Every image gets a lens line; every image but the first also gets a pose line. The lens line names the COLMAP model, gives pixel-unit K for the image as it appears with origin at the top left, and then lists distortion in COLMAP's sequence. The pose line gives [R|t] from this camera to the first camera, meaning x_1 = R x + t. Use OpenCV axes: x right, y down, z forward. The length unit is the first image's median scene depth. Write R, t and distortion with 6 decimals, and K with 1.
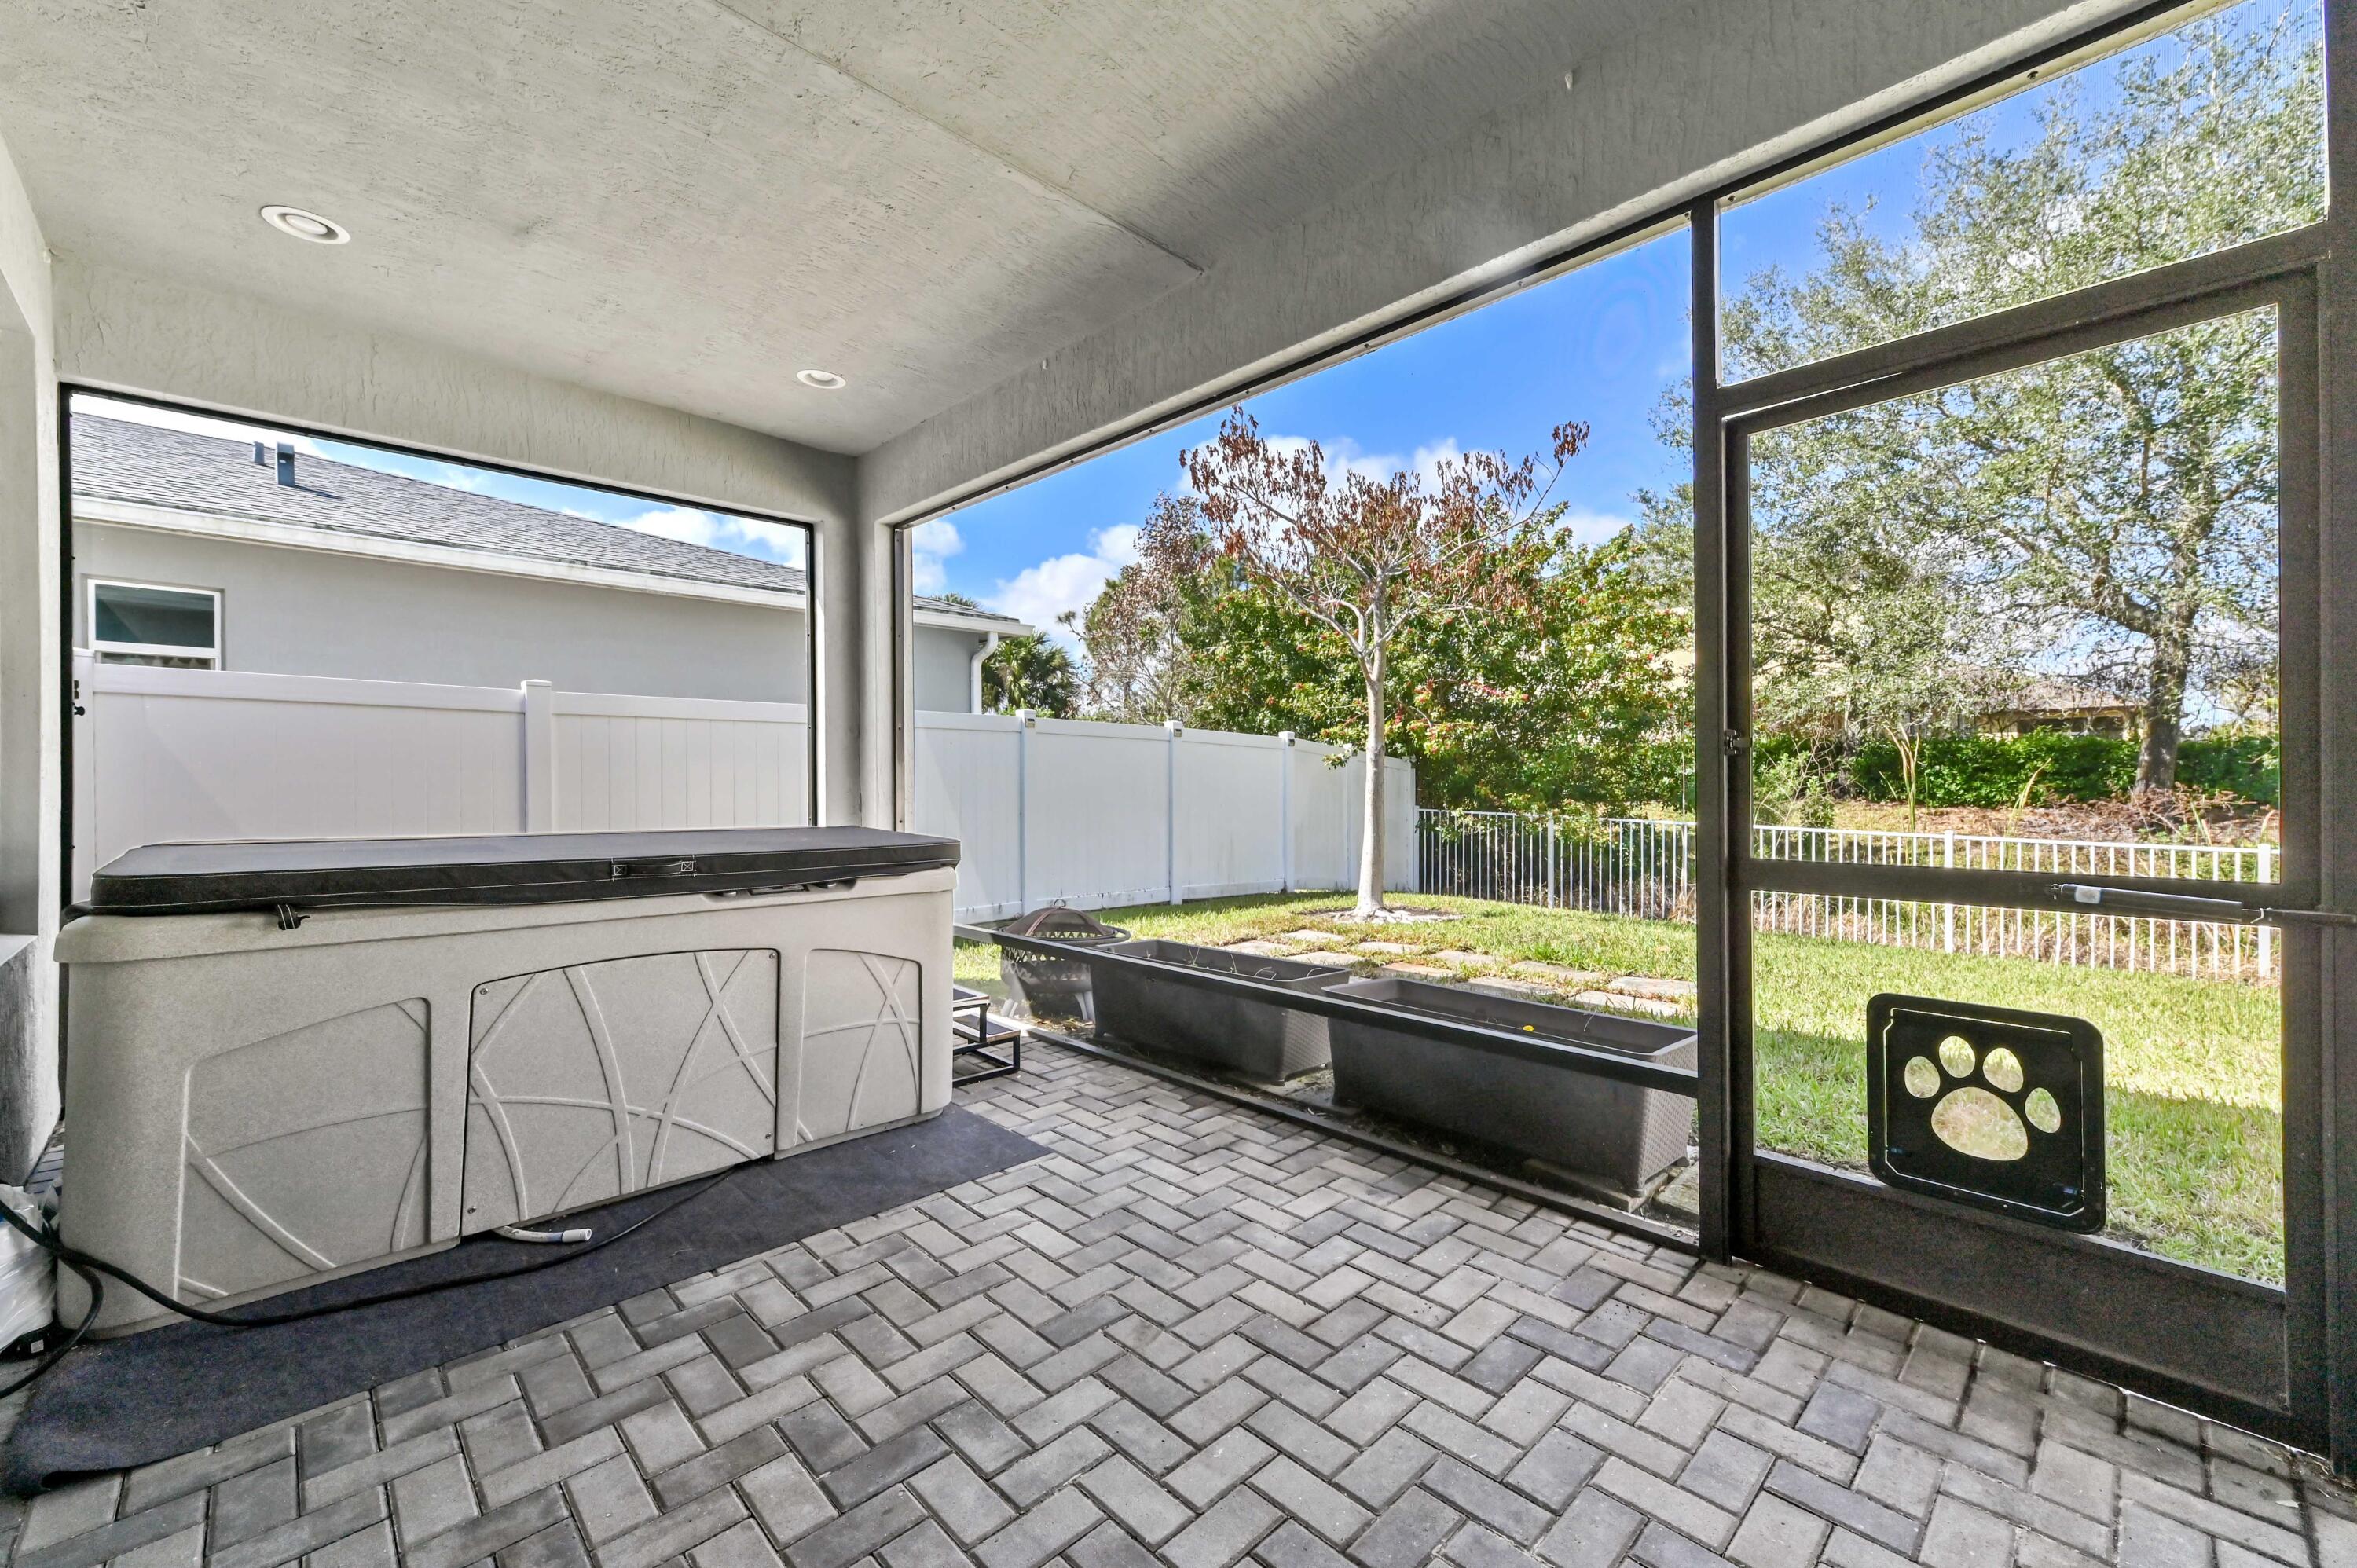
lens RADIAL K [[929.2, 0, 1189.1], [0, 929.2, 773.2], [0, 0, 1]] dist [0.012724, -0.001267]
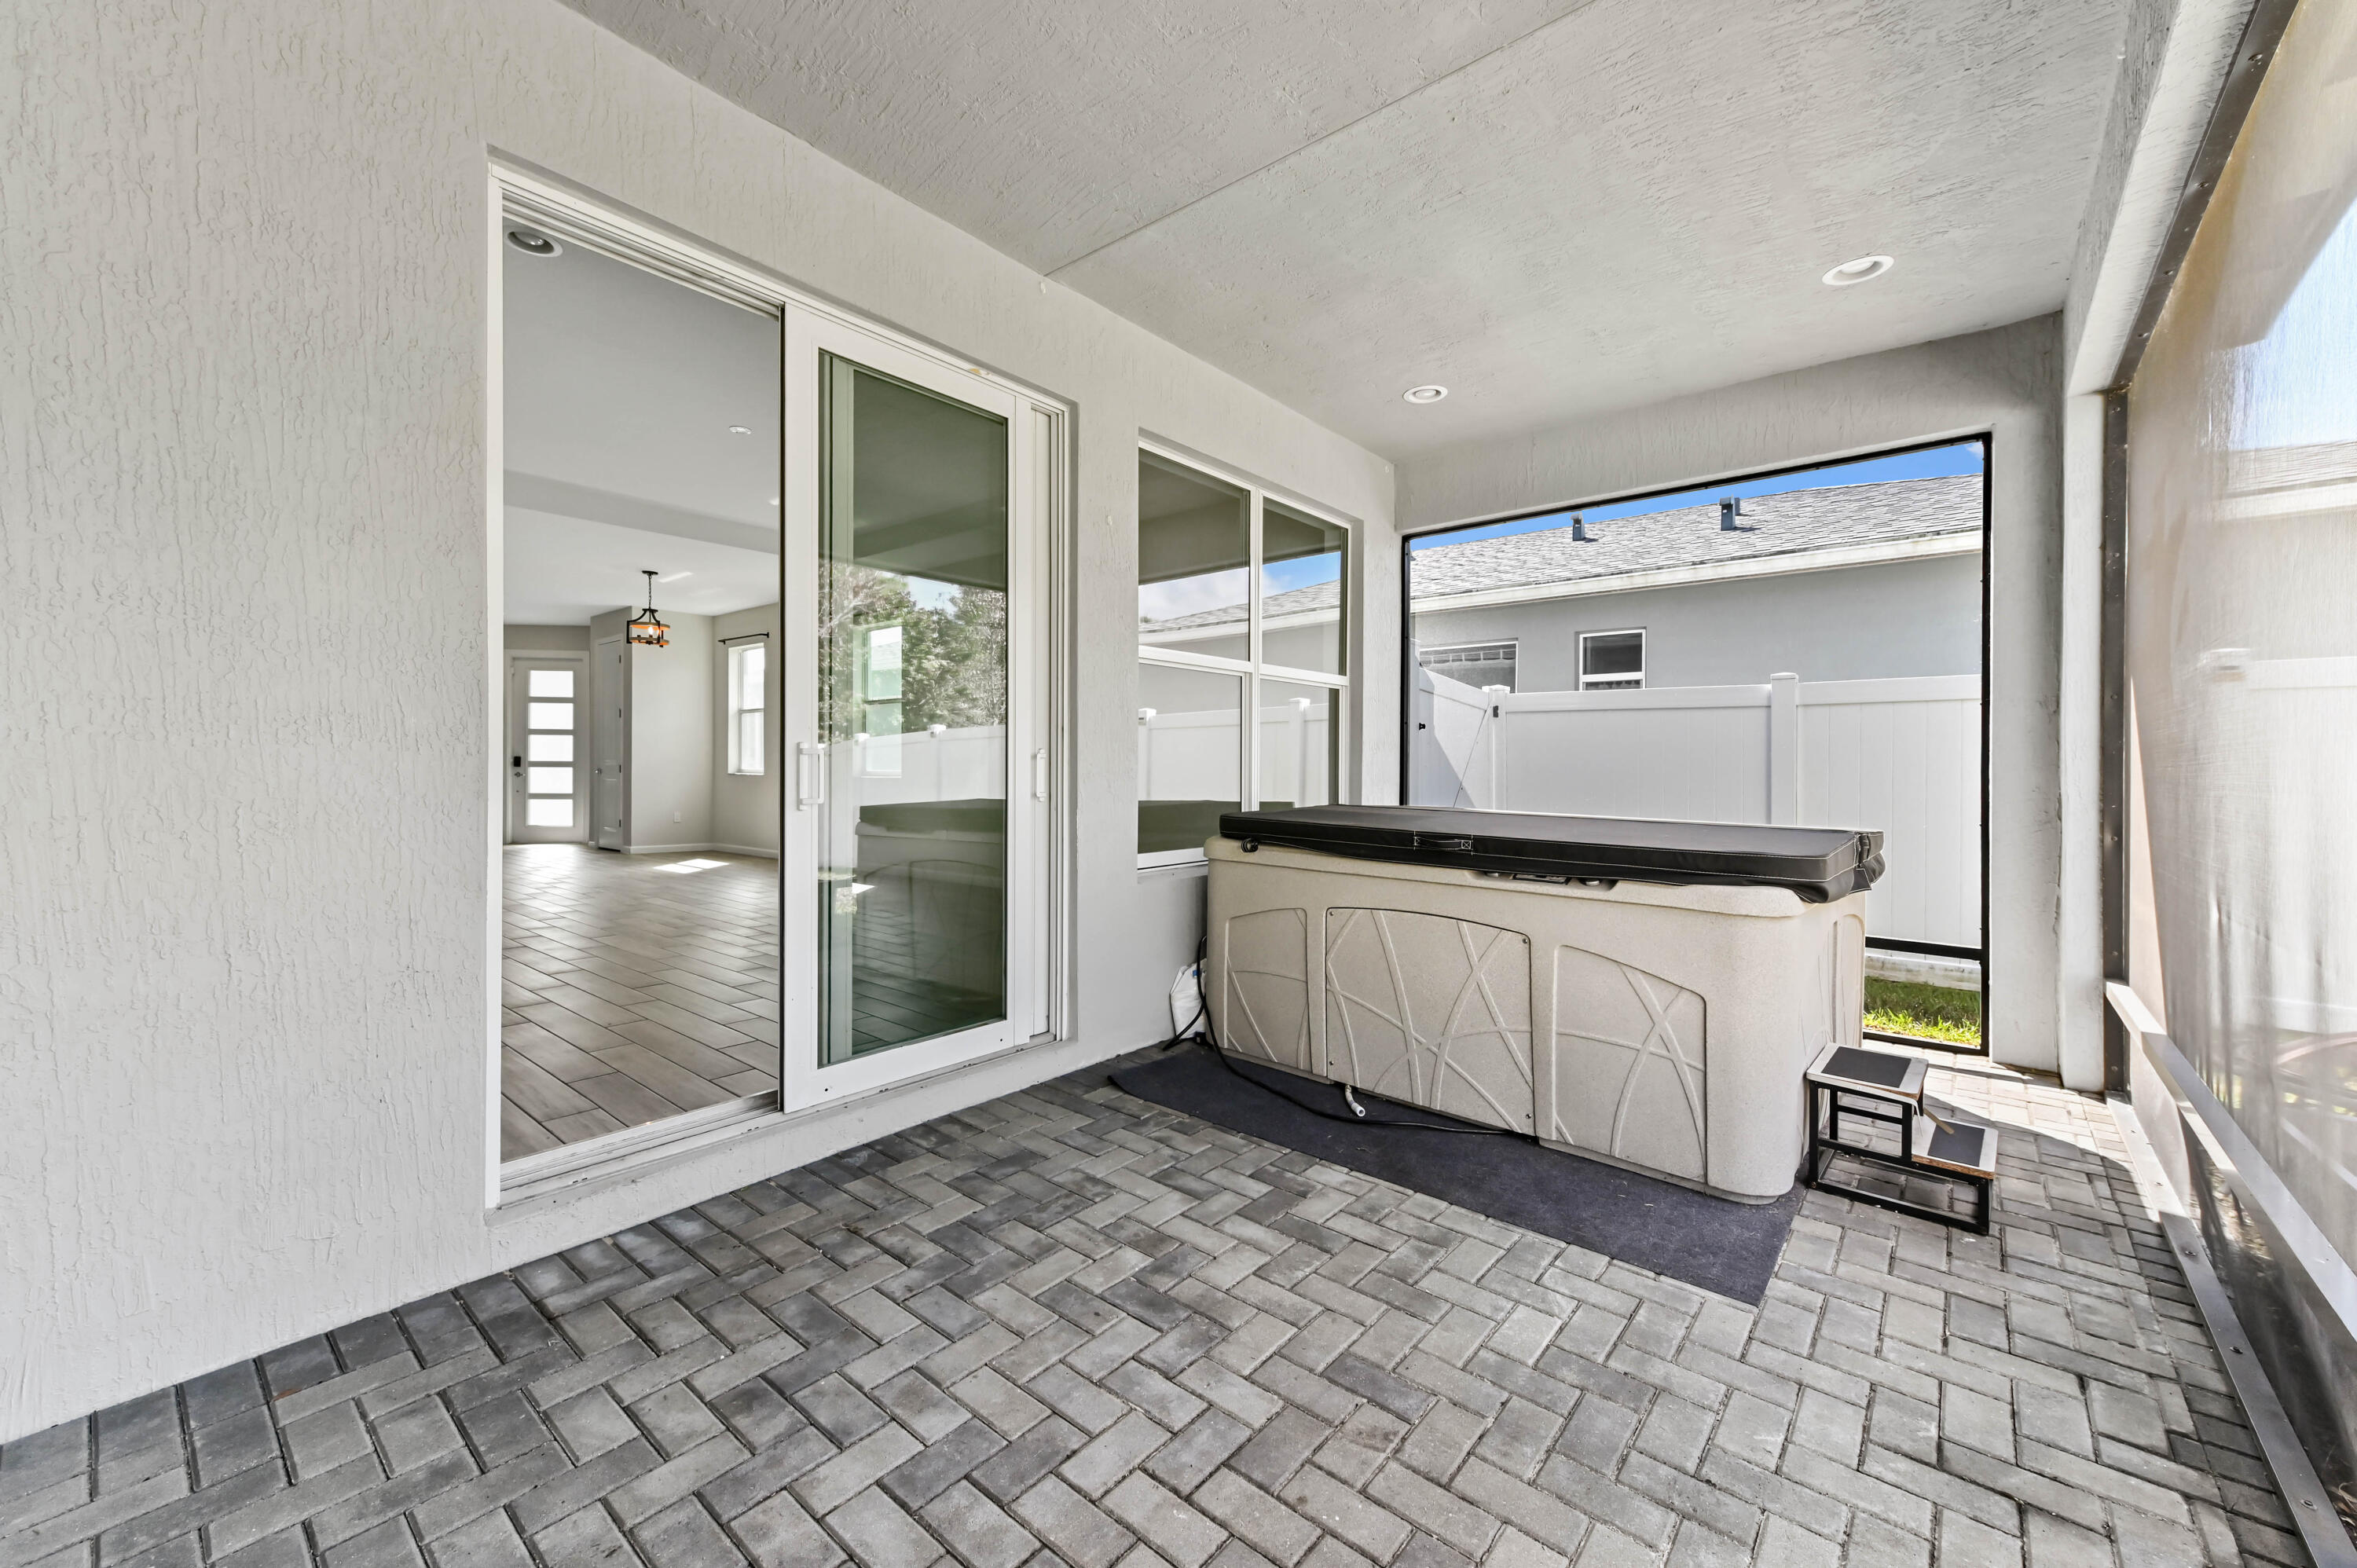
lens RADIAL K [[929.2, 0, 1188.1], [0, 929.2, 769.7], [0, 0, 1]] dist [0.012724, -0.001267]
pose [[0.088822, 0.006480, -0.996026, 0.561205], [-0.003988, 0.999973, 0.006150, 0.003103], [0.996040, 0.003426, 0.088845, 0.562819]]
